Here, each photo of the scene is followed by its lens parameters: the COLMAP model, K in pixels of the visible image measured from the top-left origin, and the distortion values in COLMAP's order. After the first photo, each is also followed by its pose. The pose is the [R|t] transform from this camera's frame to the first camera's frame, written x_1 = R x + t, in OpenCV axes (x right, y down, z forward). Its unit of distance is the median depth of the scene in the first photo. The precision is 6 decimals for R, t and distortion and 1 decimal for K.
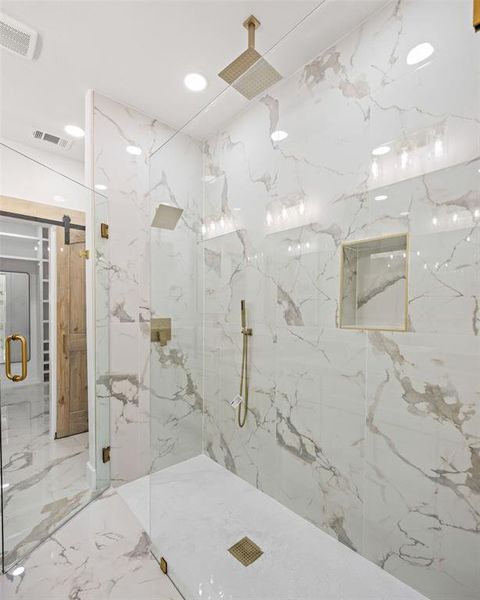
lens RADIAL K [[291.1, 0, 217.2], [0, 291.1, 310.1], [0, 0, 1]] dist [0.006339, -0.001010]
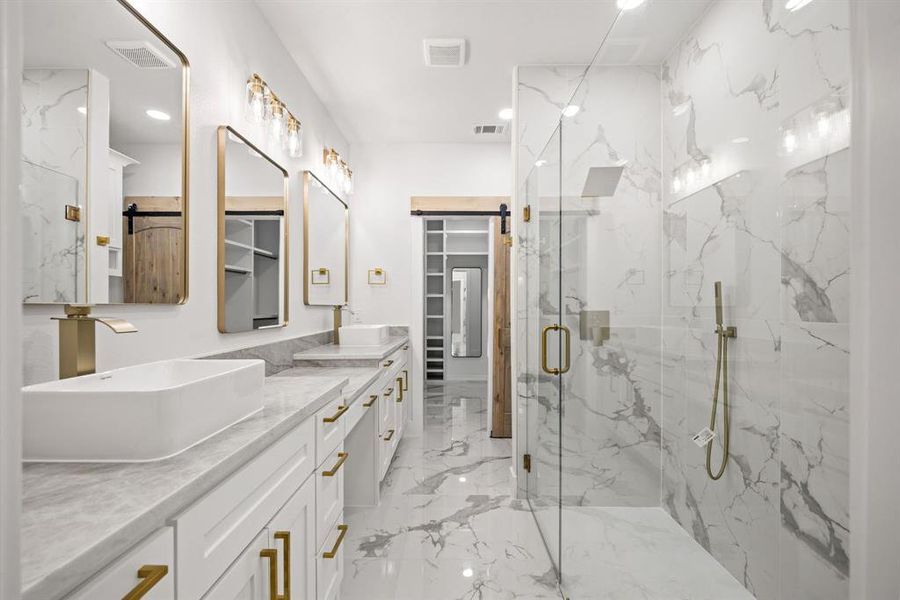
lens RADIAL K [[375.7, 0, 446.4], [0, 375.7, 299.6], [0, 0, 1]] dist [-0.001043, -0.000439]
pose [[0.735060, -0.016790, -0.677794, 0.207041], [-0.006015, 0.999493, -0.031282, 0.033309], [0.677975, 0.027071, 0.734586, -0.017164]]
